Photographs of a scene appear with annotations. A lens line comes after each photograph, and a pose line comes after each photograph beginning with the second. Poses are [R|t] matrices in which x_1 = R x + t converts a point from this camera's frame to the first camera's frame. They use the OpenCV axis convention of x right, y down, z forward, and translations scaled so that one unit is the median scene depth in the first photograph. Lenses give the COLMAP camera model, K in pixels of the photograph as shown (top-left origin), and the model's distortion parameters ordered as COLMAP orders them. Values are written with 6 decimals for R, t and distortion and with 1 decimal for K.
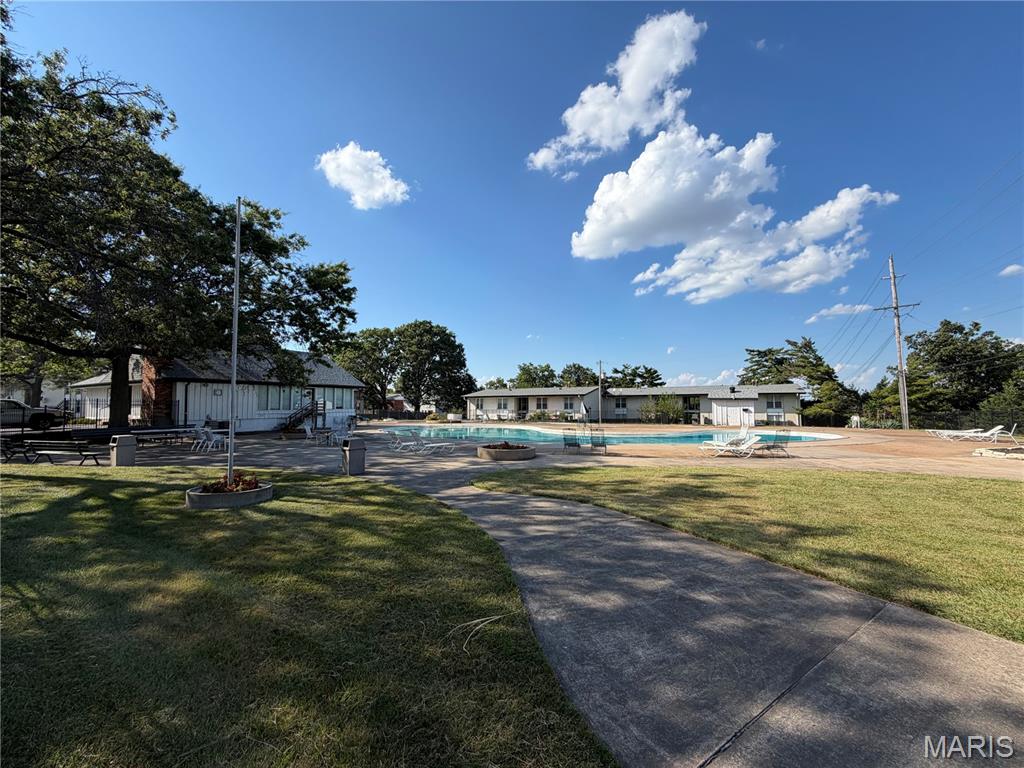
lens RADIAL K [[411.6, 0, 501.4], [0, 411.6, 382.8], [0, 0, 1]] dist [-0.001616, -0.000411]
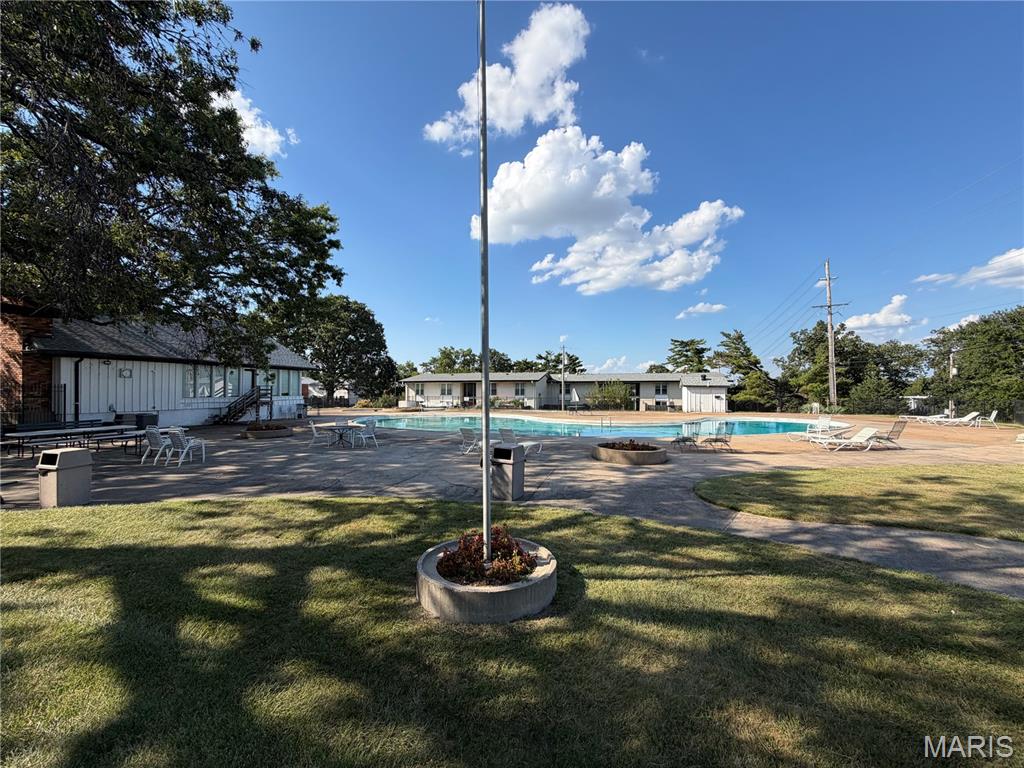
lens RADIAL K [[411.6, 0, 498.3], [0, 411.6, 394.9], [0, 0, 1]] dist [-0.001616, -0.000411]
pose [[0.968587, 0.000510, 0.248675, -0.090598], [-0.017112, 0.997764, 0.064603, 0.001067], [-0.248086, -0.066829, 0.966430, 0.058057]]
